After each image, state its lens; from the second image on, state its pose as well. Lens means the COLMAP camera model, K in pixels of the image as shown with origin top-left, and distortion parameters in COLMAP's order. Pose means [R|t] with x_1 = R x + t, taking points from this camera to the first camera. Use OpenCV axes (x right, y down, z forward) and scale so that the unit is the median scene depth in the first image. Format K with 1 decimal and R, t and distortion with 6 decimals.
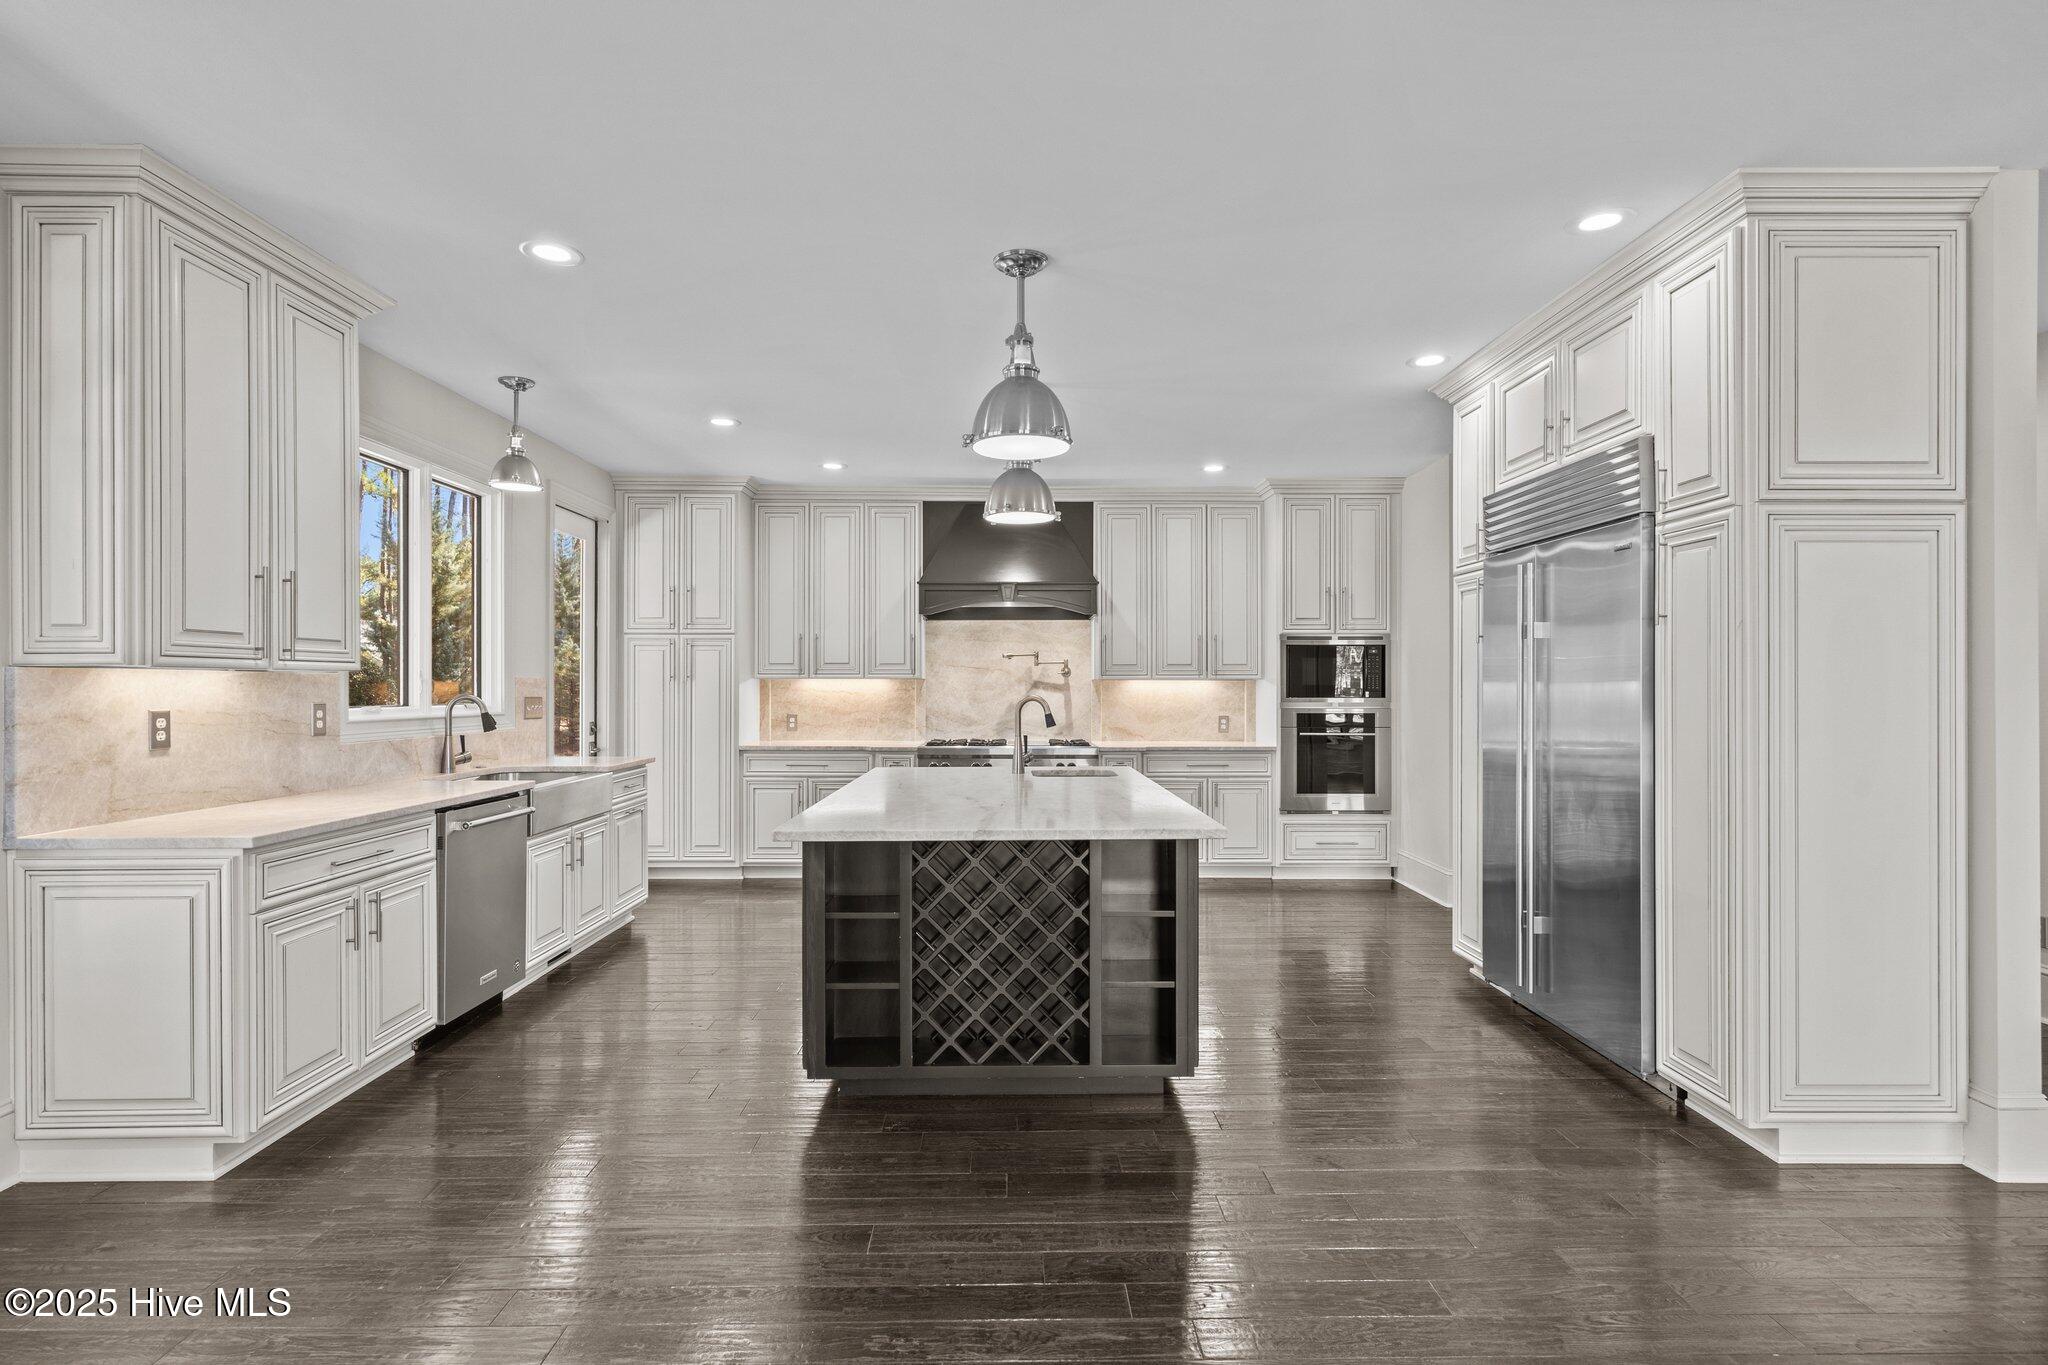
lens RADIAL K [[1020.0, 0, 1024.0], [0, 1020.0, 682.5], [0, 0, 1]] dist [-0.001711, 0.001482]
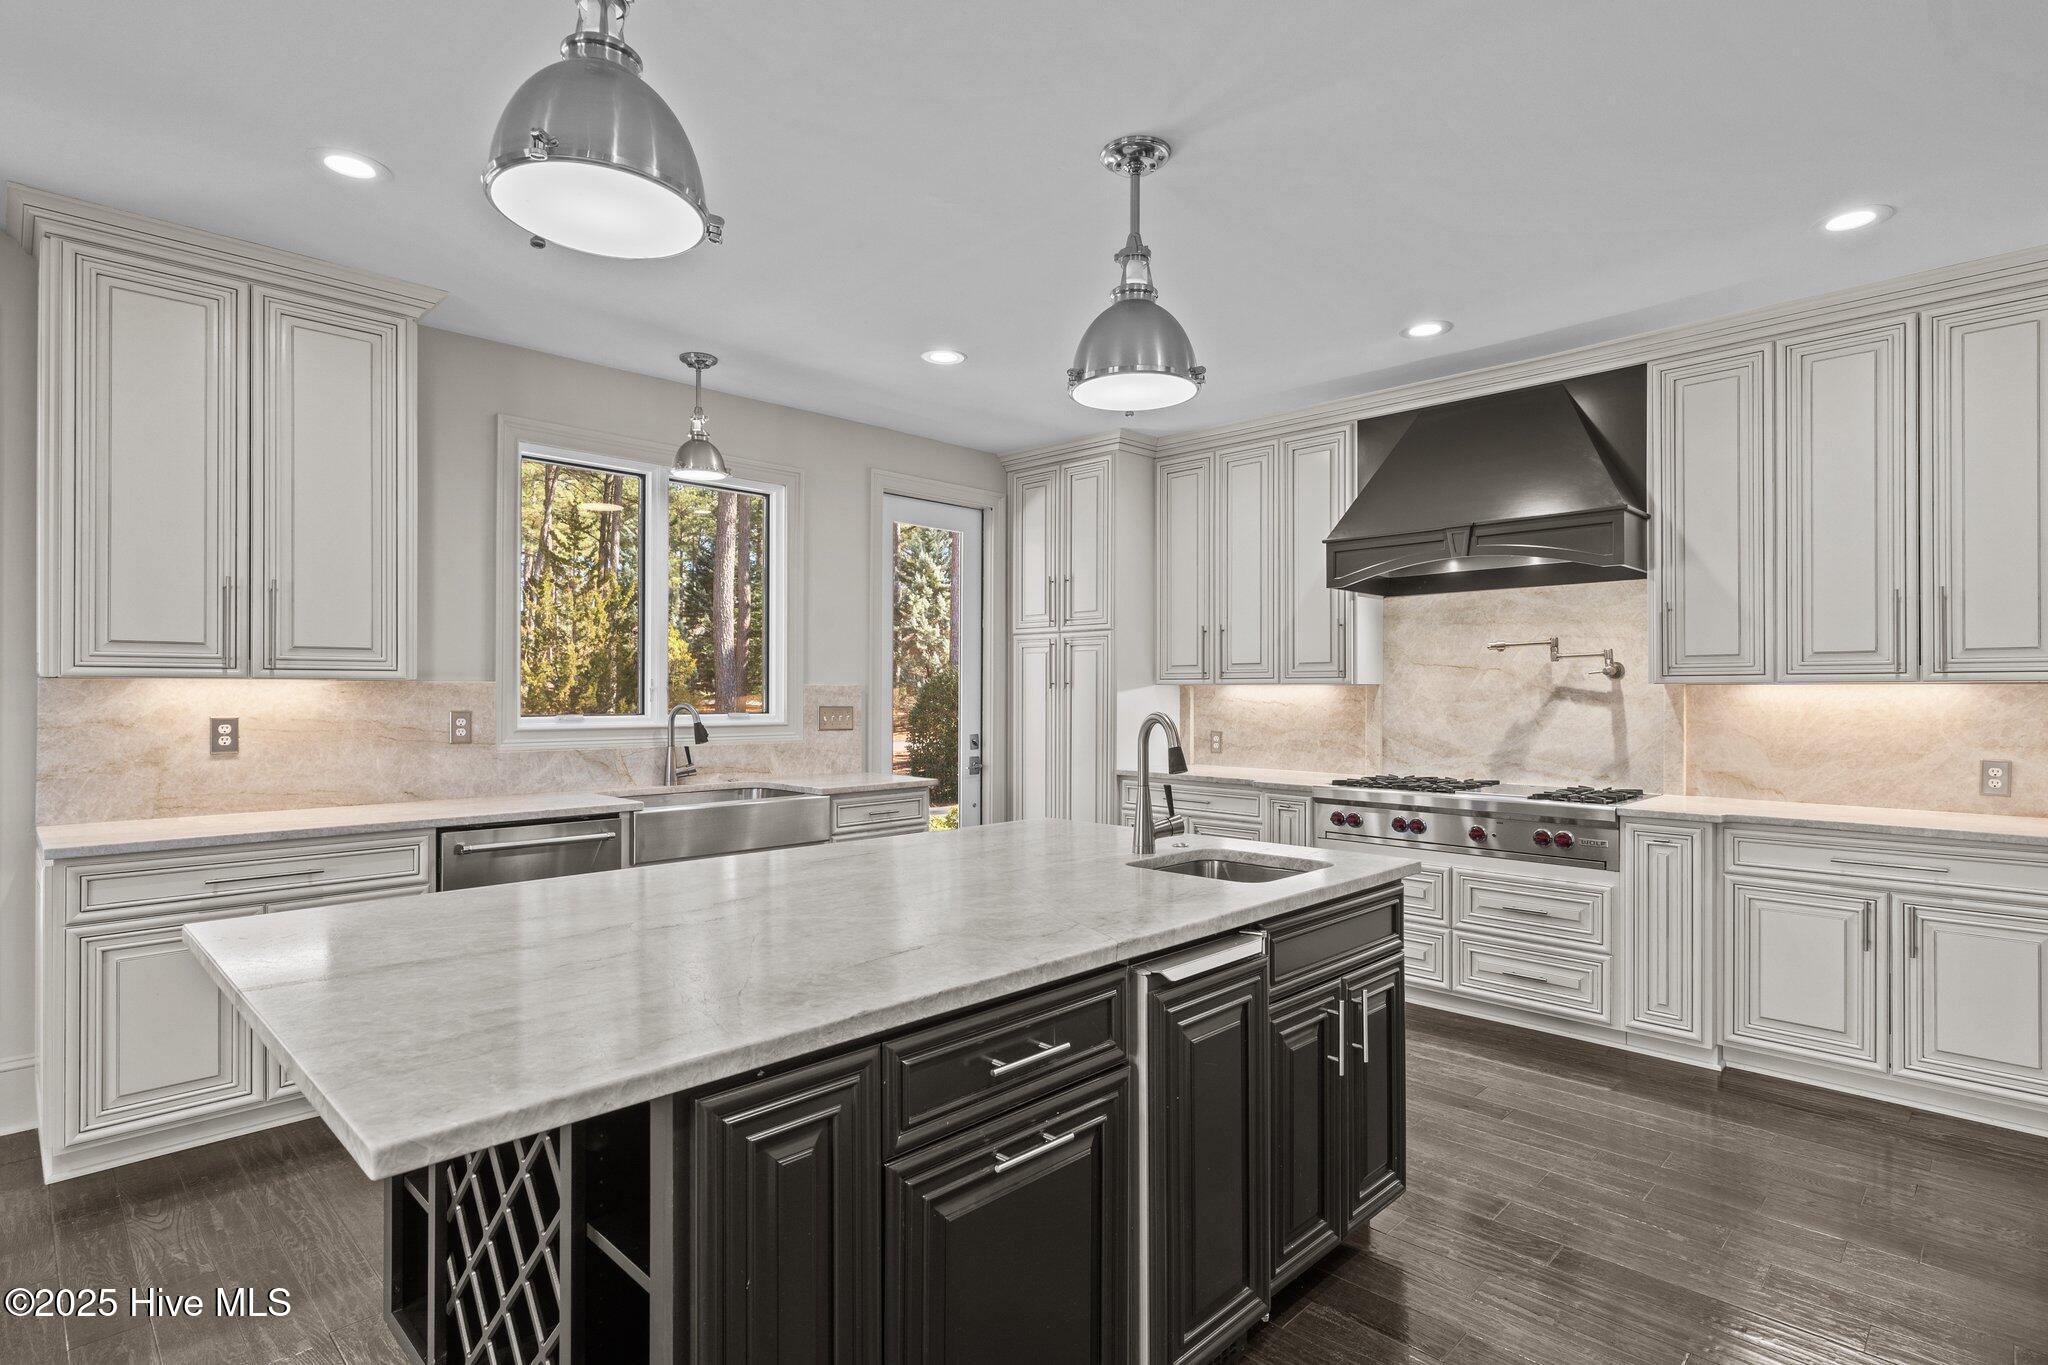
lens RADIAL K [[1021.9, 0, 1024.1], [0, 1021.9, 690.1], [0, 0, 1]] dist [0.000777, 0.000488]
pose [[0.697905, -0.001581, -0.716188, 0.333984], [0.001690, 0.999998, -0.000560, 0.000418], [0.716188, -0.000819, 0.697907, 0.541402]]
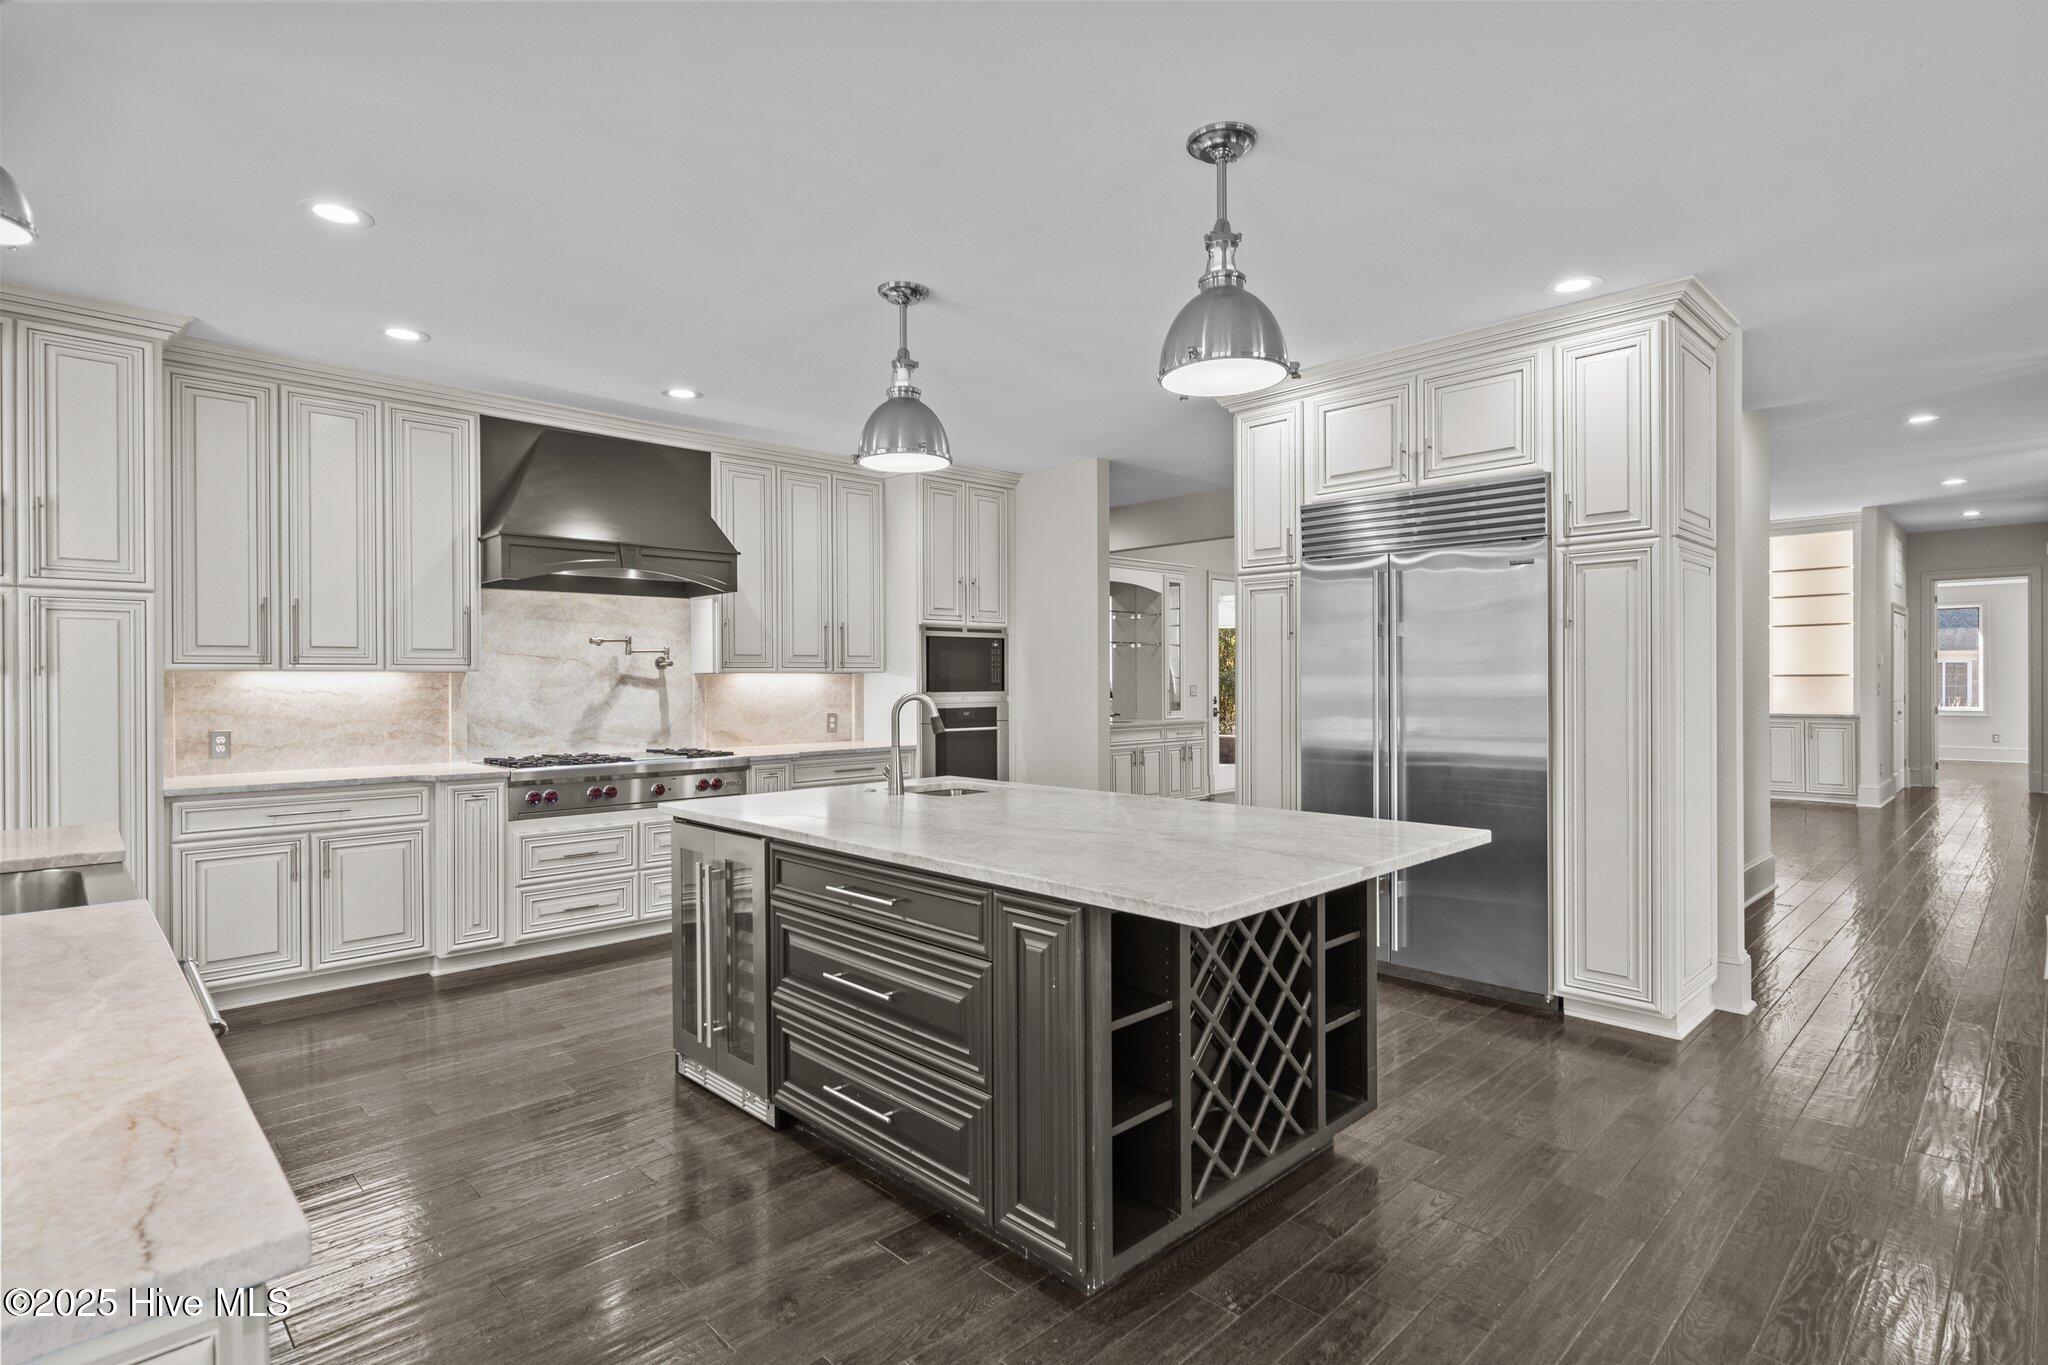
lens RADIAL K [[1010.6, 0, 1024.0], [0, 1010.6, 682.5], [0, 0, 1]] dist [0.000962, 0.000356]
pose [[0.725164, -0.006245, 0.688548, -0.441758], [0.001832, 0.999973, 0.007141, -0.000818], [-0.688574, -0.003917, 0.725155, 0.365634]]
